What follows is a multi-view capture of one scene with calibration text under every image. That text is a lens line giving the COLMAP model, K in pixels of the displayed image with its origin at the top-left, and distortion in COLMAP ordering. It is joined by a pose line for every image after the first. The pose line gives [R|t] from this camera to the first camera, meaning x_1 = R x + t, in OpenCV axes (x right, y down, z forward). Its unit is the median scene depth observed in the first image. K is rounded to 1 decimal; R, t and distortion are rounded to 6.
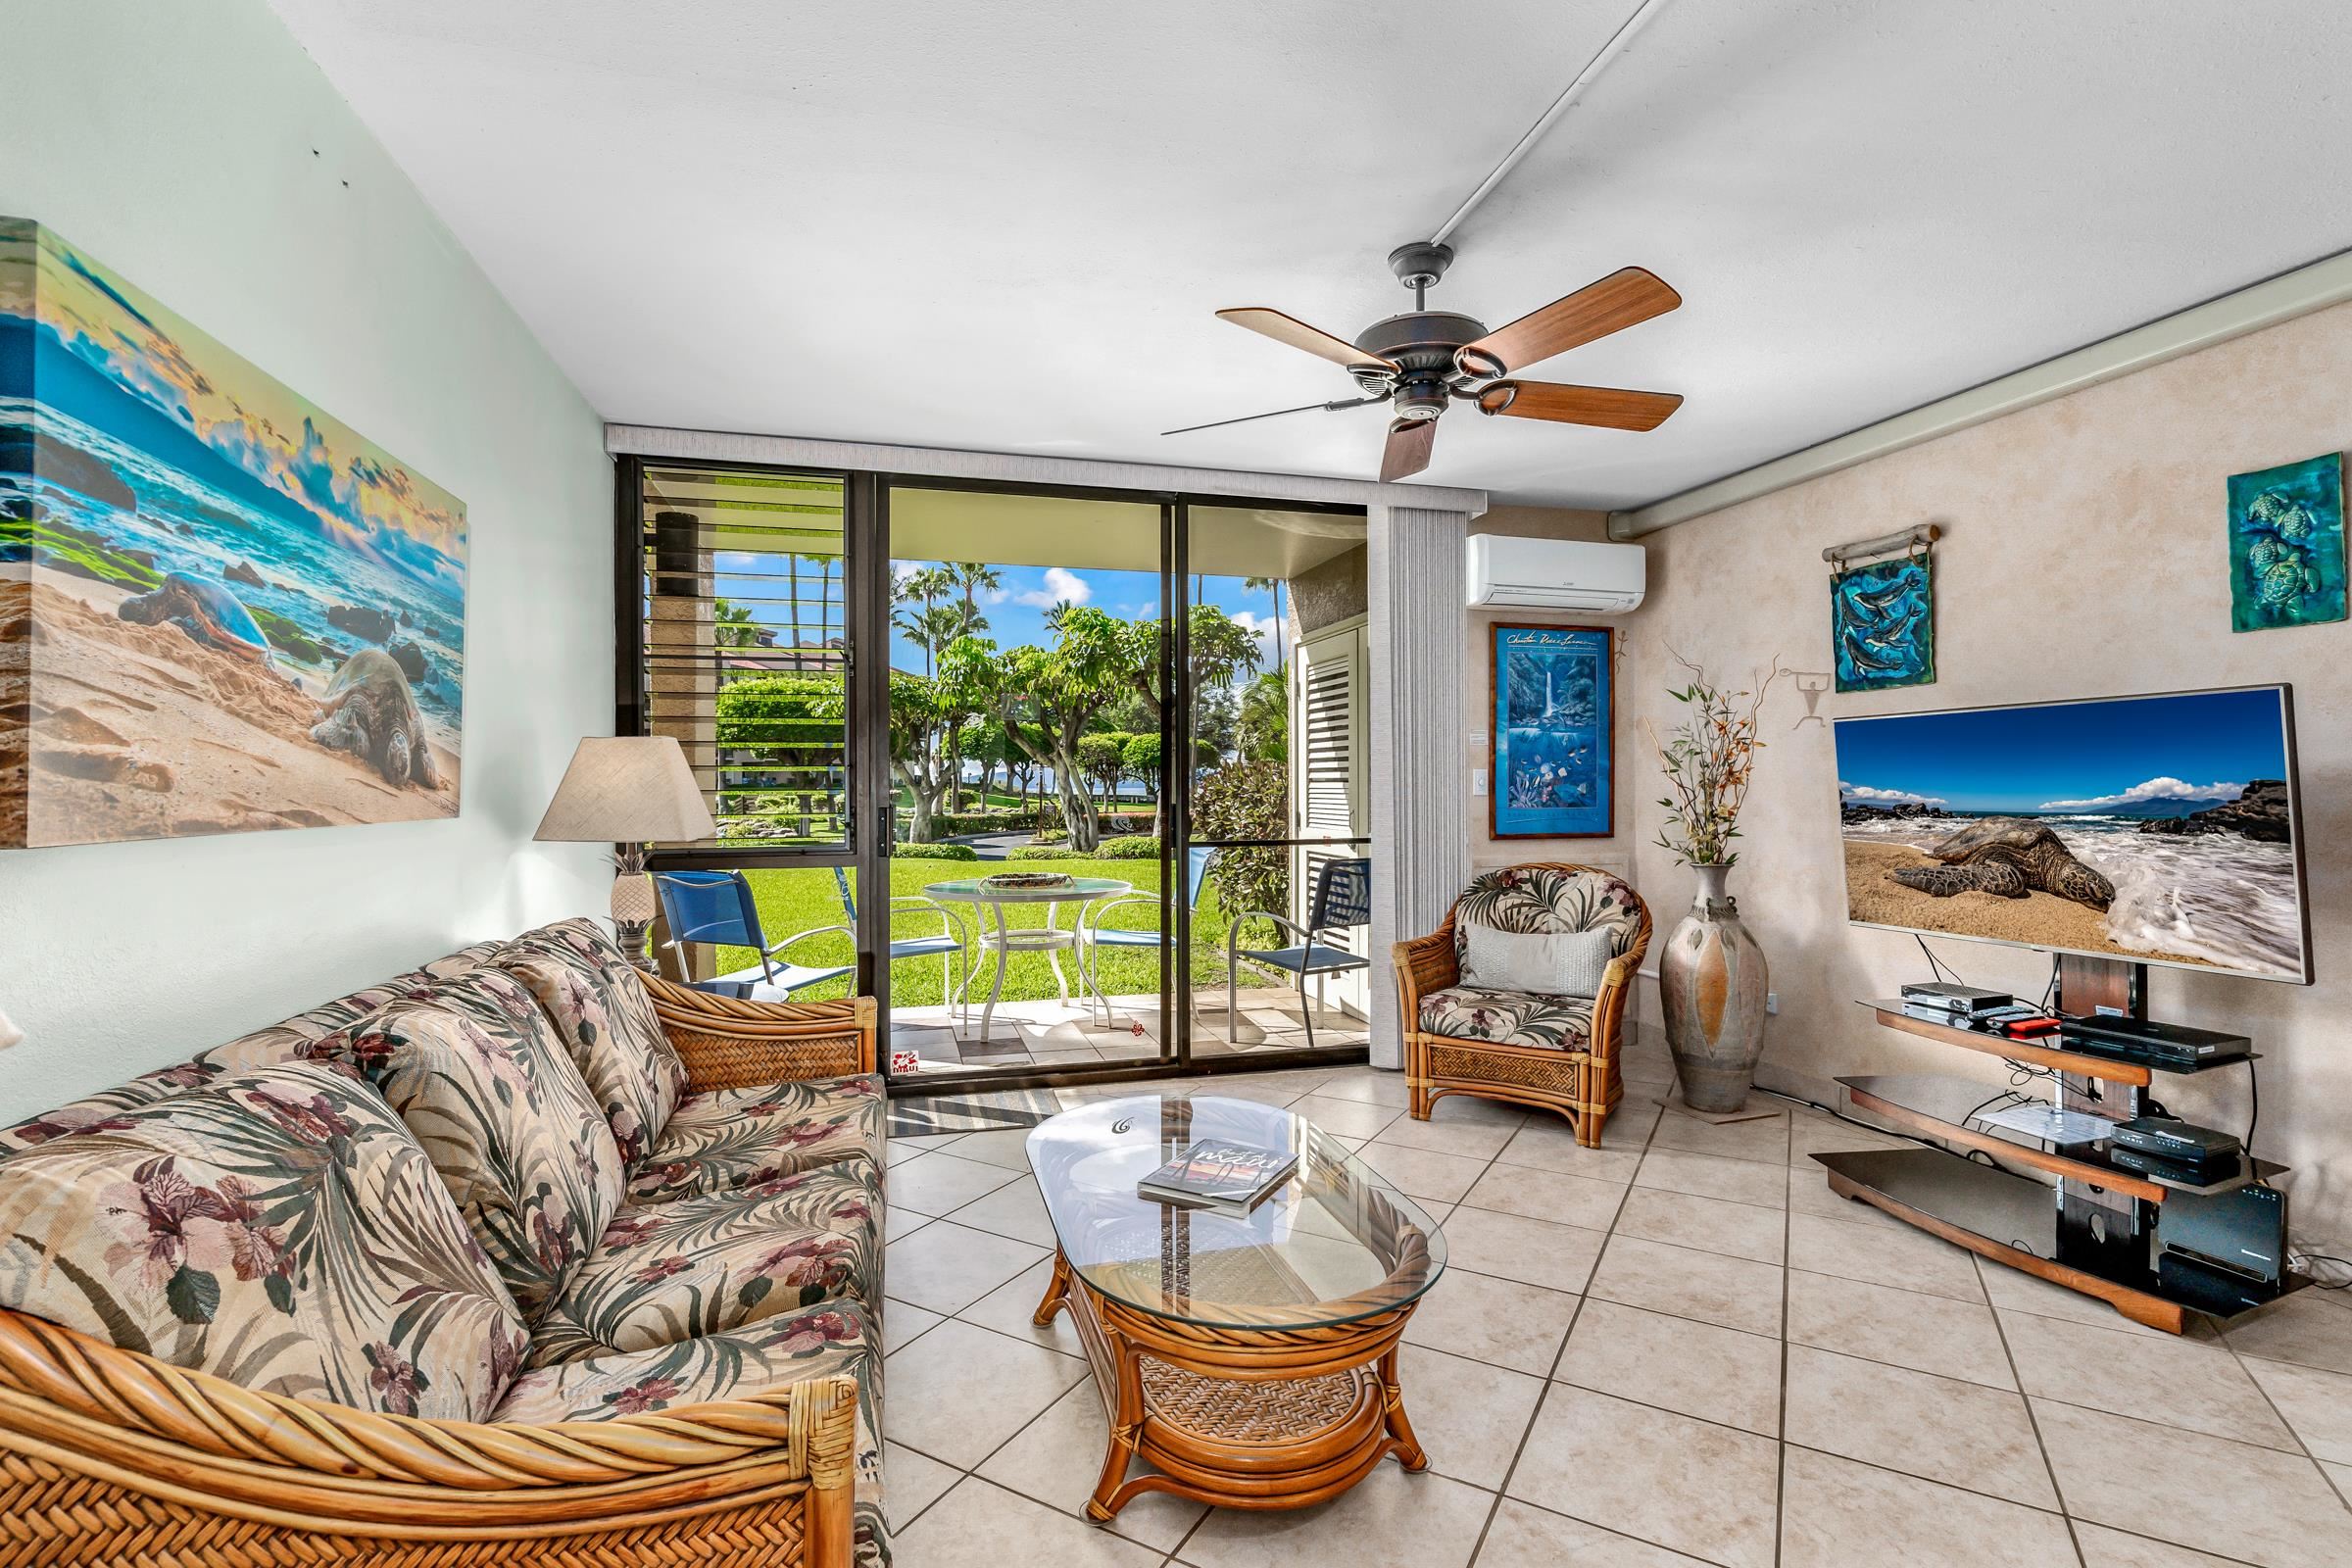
lens RADIAL K [[1076.8, 0, 1186.7], [0, 1076.8, 779.6], [0, 0, 1]] dist [-0.002014, 0.000282]
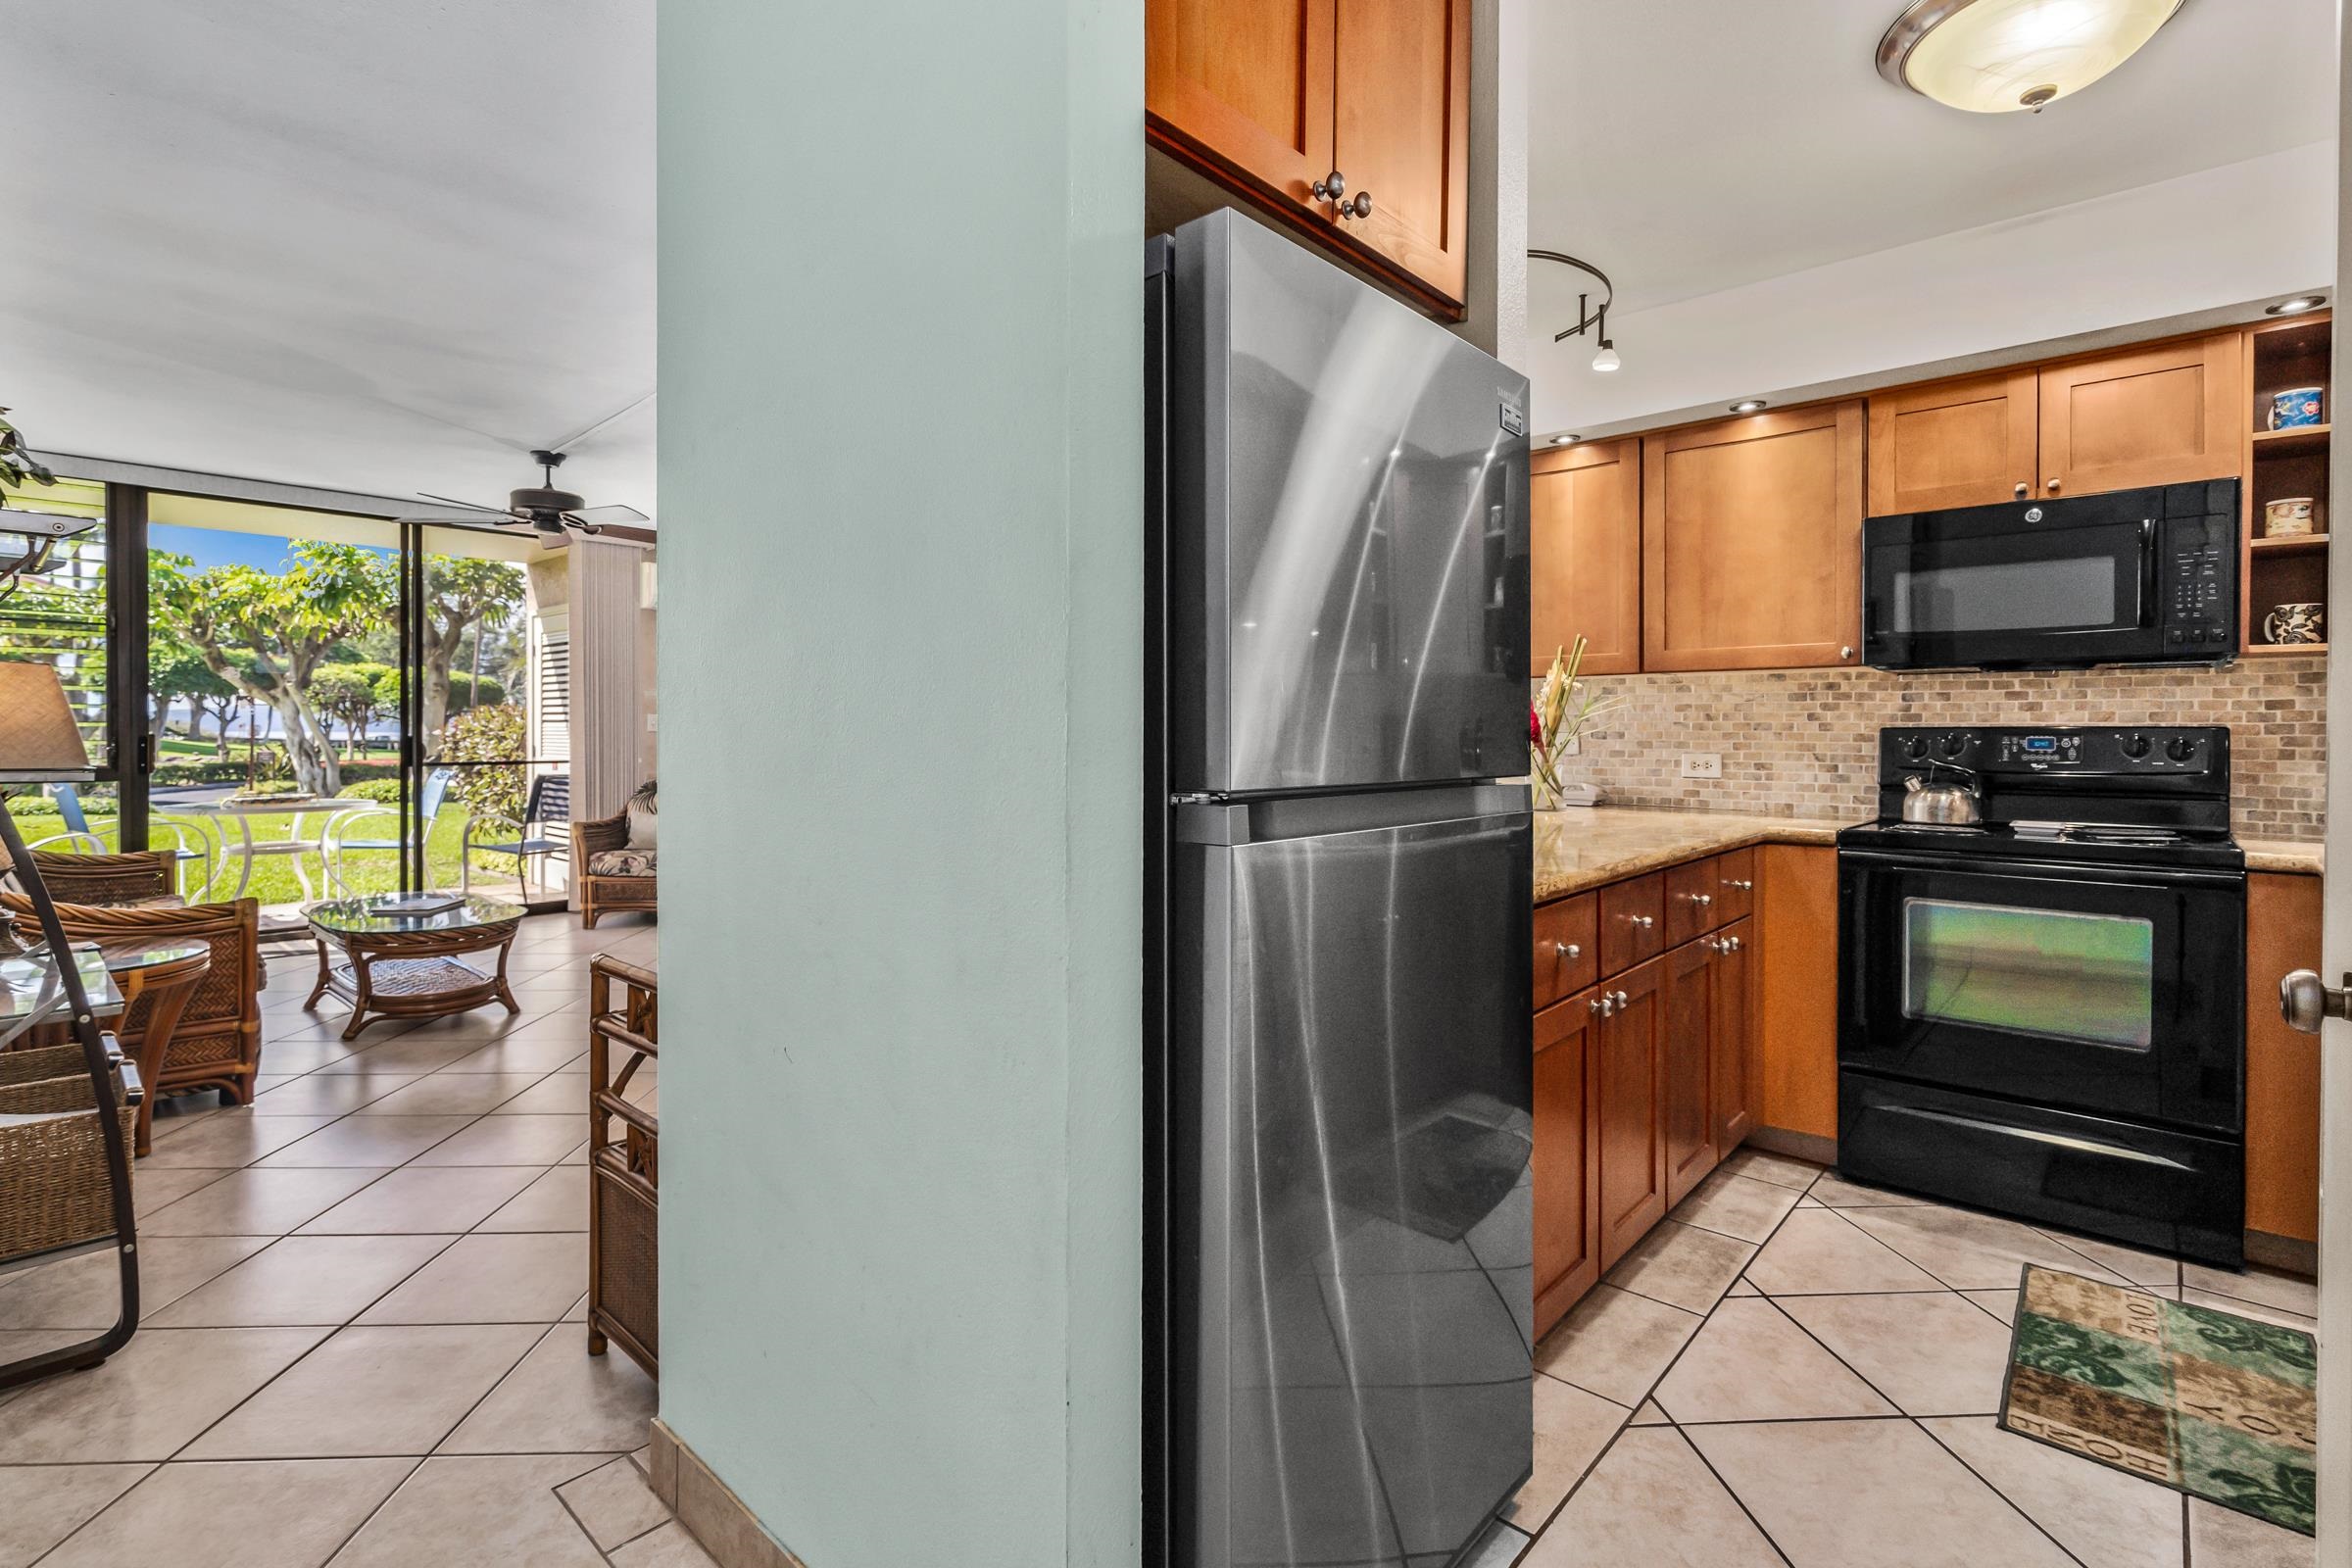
lens RADIAL K [[1096.0, 0, 1149.7], [0, 1096.0, 741.6], [0, 0, 1]] dist [-0.001428, -0.000217]
pose [[0.849626, 0.001981, 0.527382, 0.058759], [-0.009648, 0.999884, 0.011787, 0.004060], [-0.527298, -0.015102, 0.849546, -0.796165]]
